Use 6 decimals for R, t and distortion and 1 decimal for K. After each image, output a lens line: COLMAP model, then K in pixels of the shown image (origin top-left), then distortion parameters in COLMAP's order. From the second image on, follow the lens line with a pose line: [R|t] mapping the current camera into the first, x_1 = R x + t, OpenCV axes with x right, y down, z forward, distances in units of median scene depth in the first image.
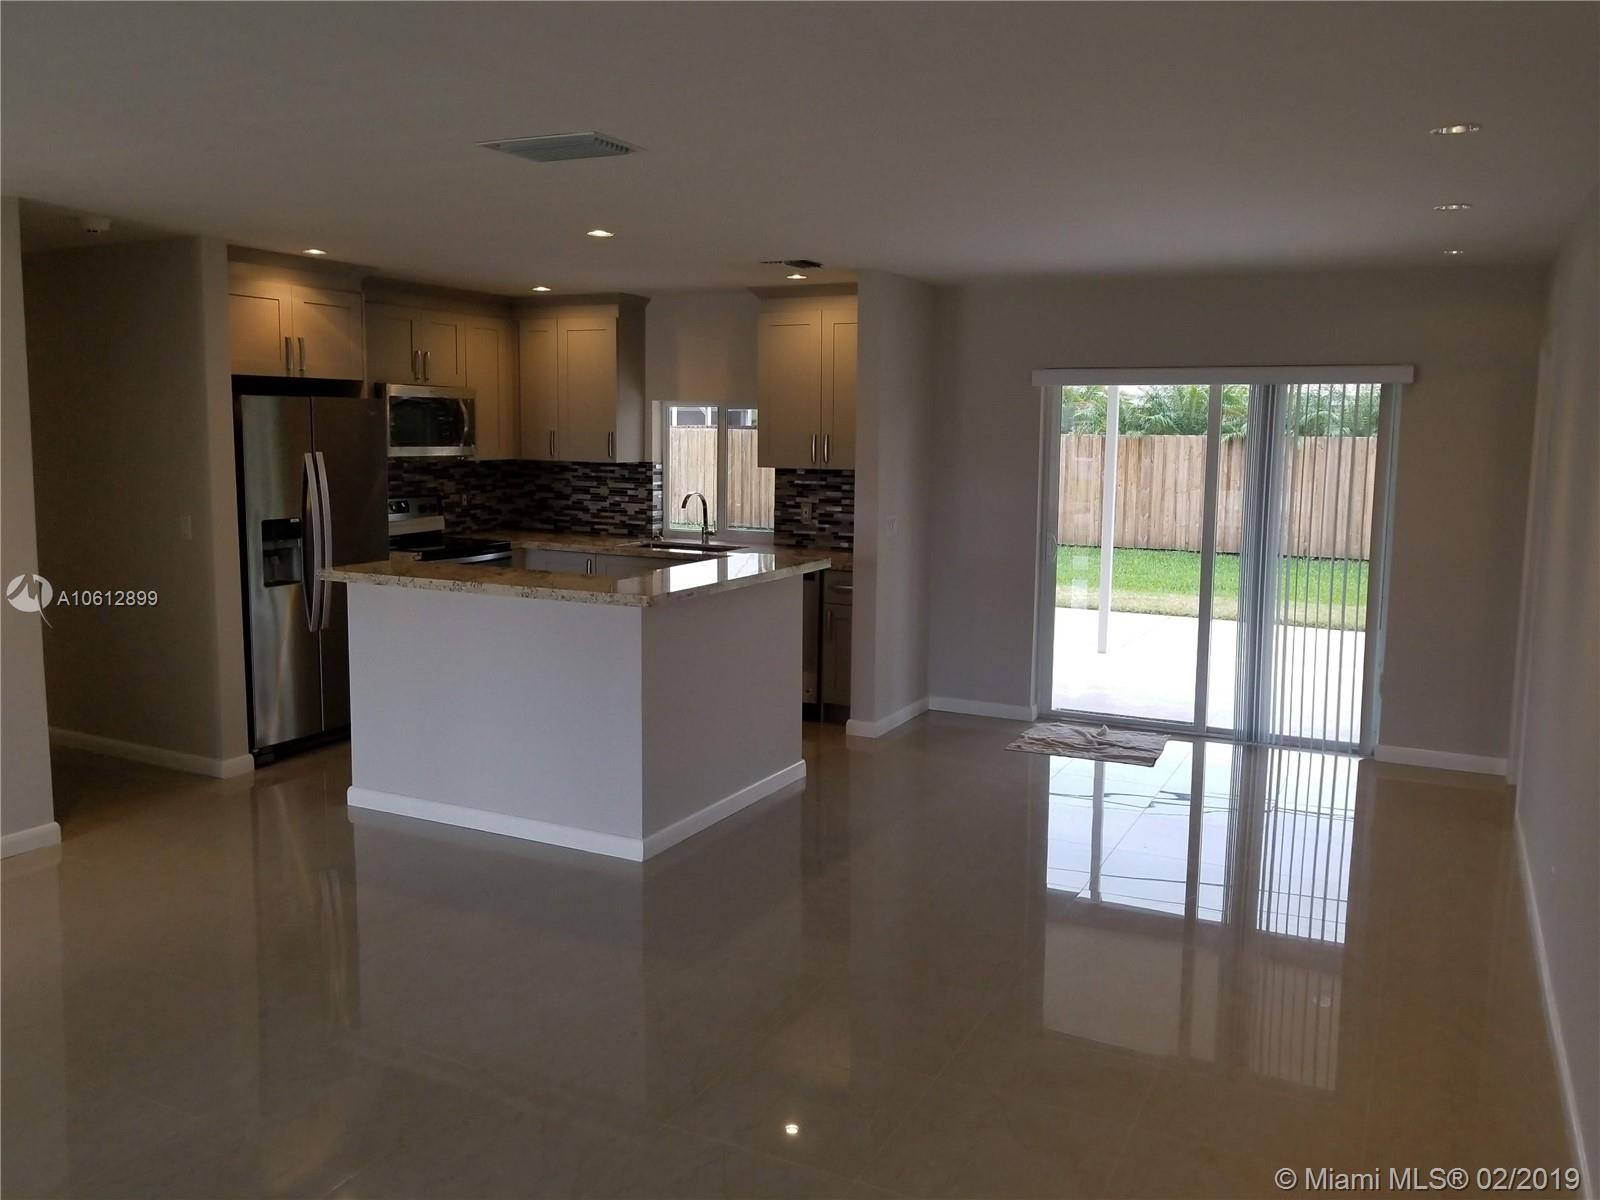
lens RADIAL K [[1259.3, 0, 809.0], [0, 1259.3, 561.2], [0, 0, 1]] dist [-0.004823, -0.001427]
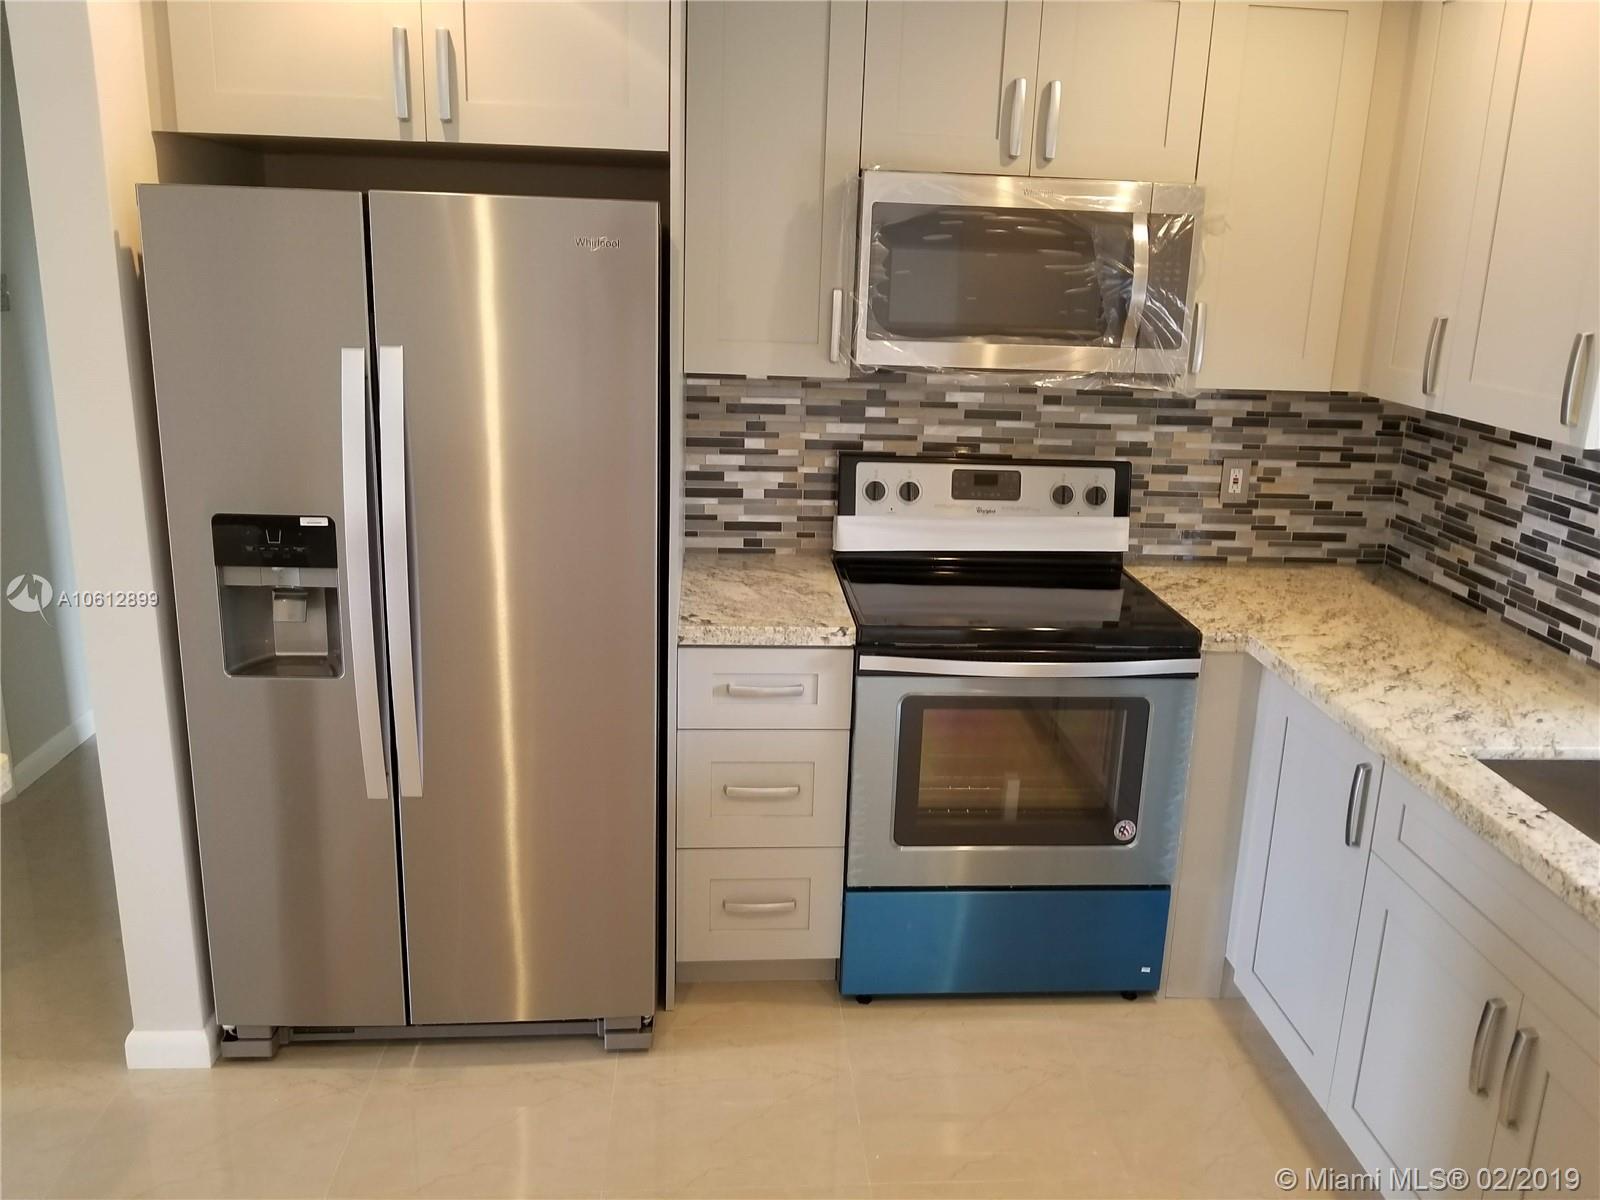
lens RADIAL K [[1259.3, 0, 820.7], [0, 1259.3, 579.0], [0, 0, 1]] dist [-0.004823, -0.001427]
pose [[0.514980, 0.225260, -0.827076, -0.005038], [-0.120918, 0.974296, 0.190067, -0.084317], [0.848631, 0.002128, 0.528981, 0.728872]]
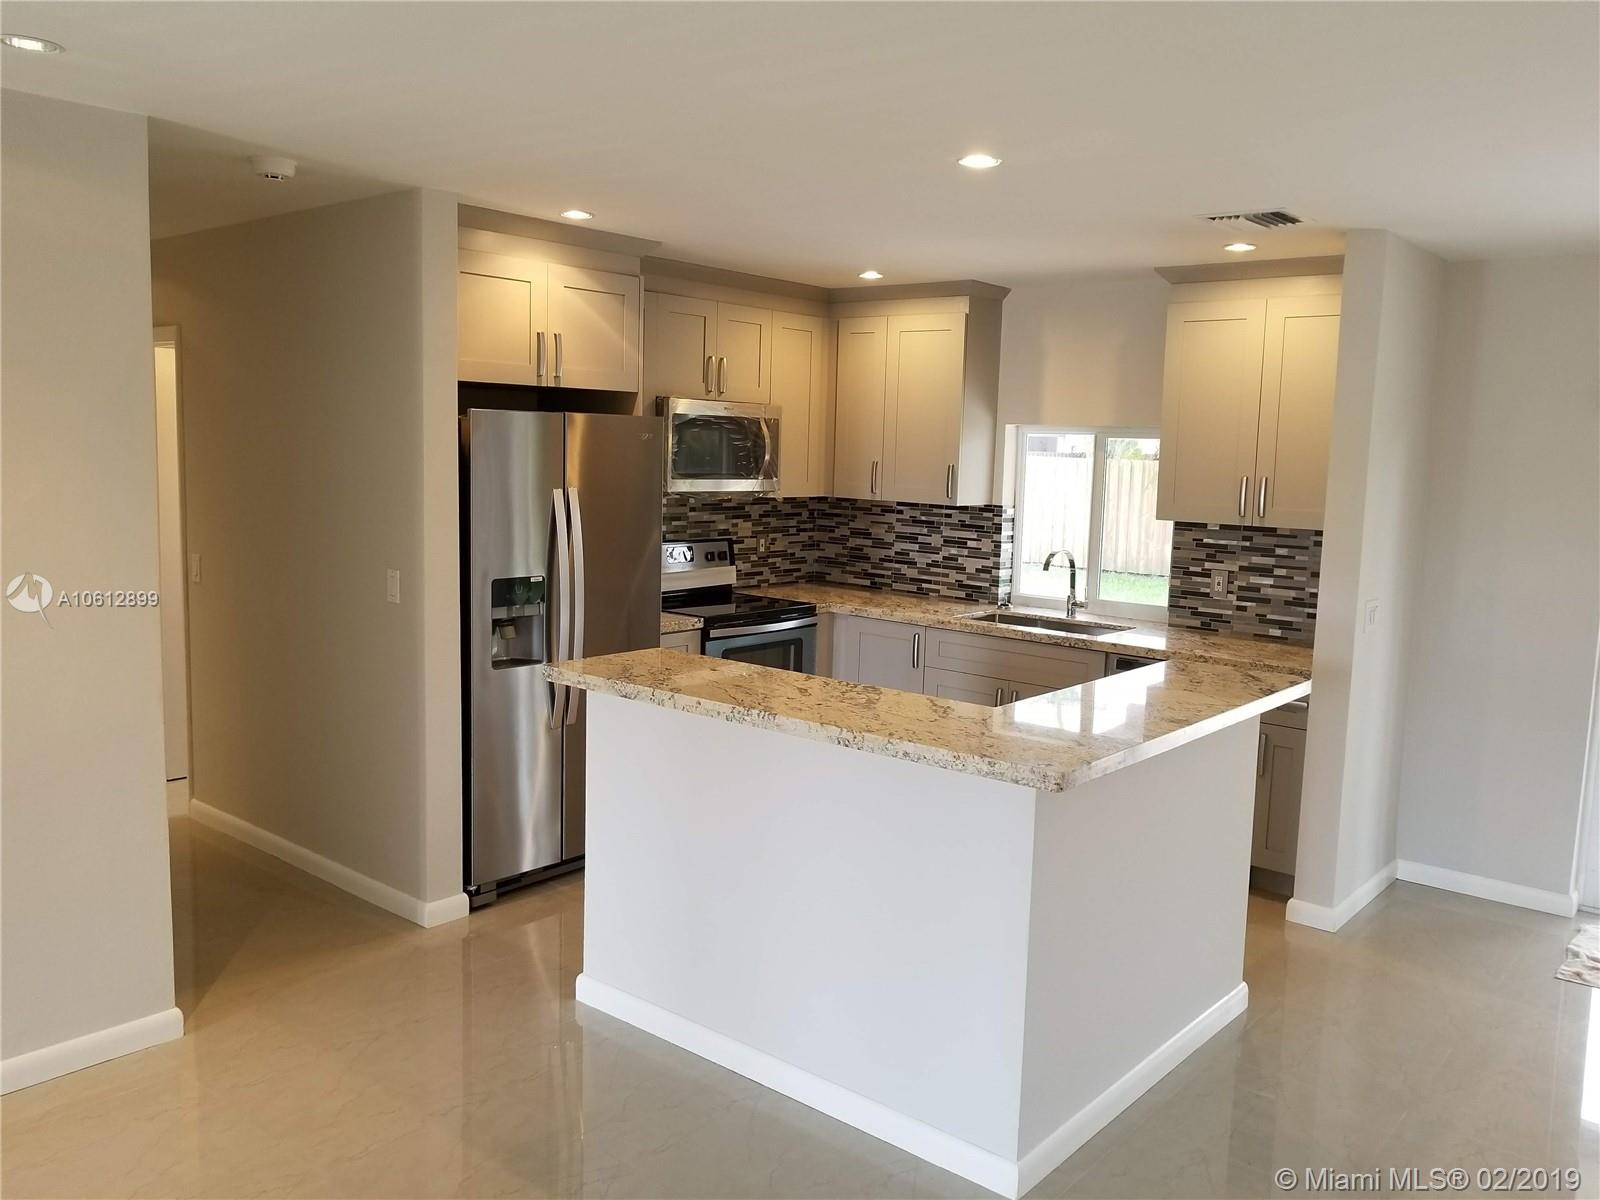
lens RADIAL K [[1259.3, 0, 820.2], [0, 1259.3, 583.8], [0, 0, 1]] dist [-0.004823, -0.001427]
pose [[0.973976, 0.043229, -0.222490, -0.063701], [-0.043420, 0.999049, 0.004035, -0.031394], [0.222453, 0.005731, 0.974927, 0.247413]]
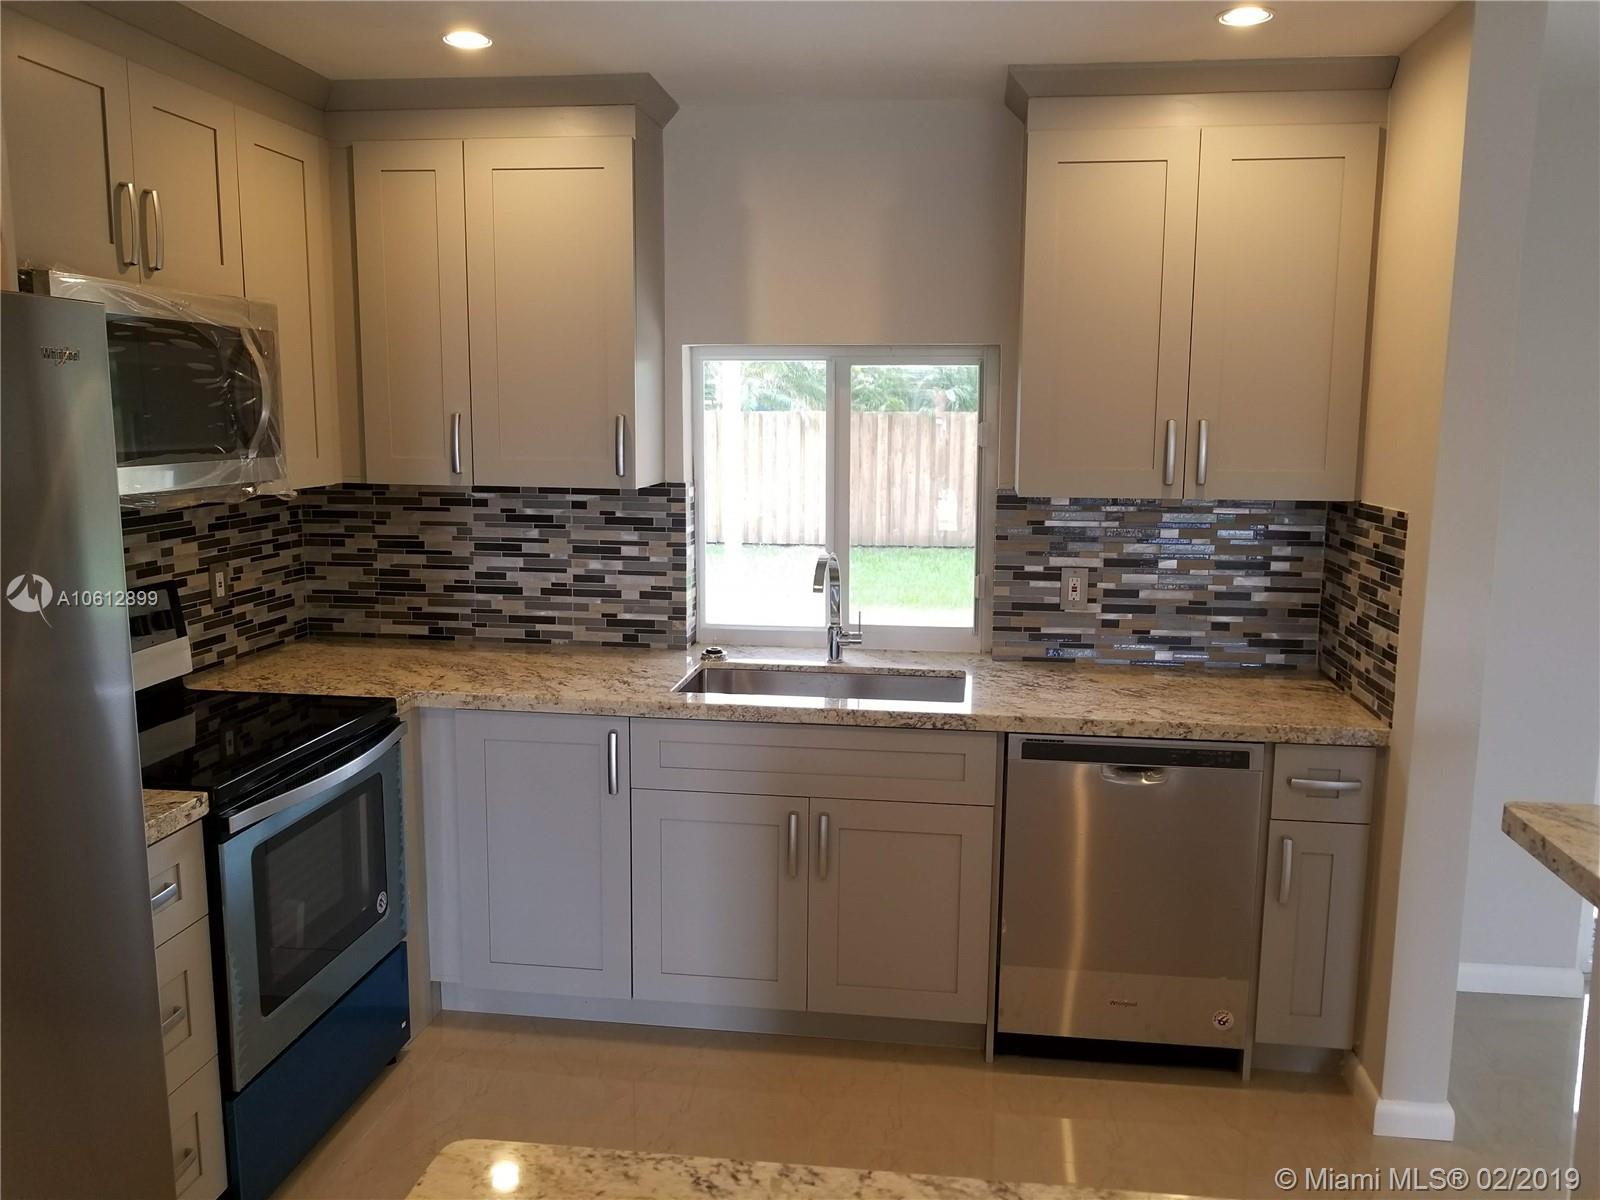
lens RADIAL K [[1259.3, 0, 818.9], [0, 1259.3, 590.6], [0, 0, 1]] dist [-0.004823, -0.001427]
pose [[0.942744, -0.052265, 0.329397, -0.241931], [0.038655, 0.998112, 0.047735, -0.063279], [-0.331270, -0.032269, 0.942984, 0.590401]]
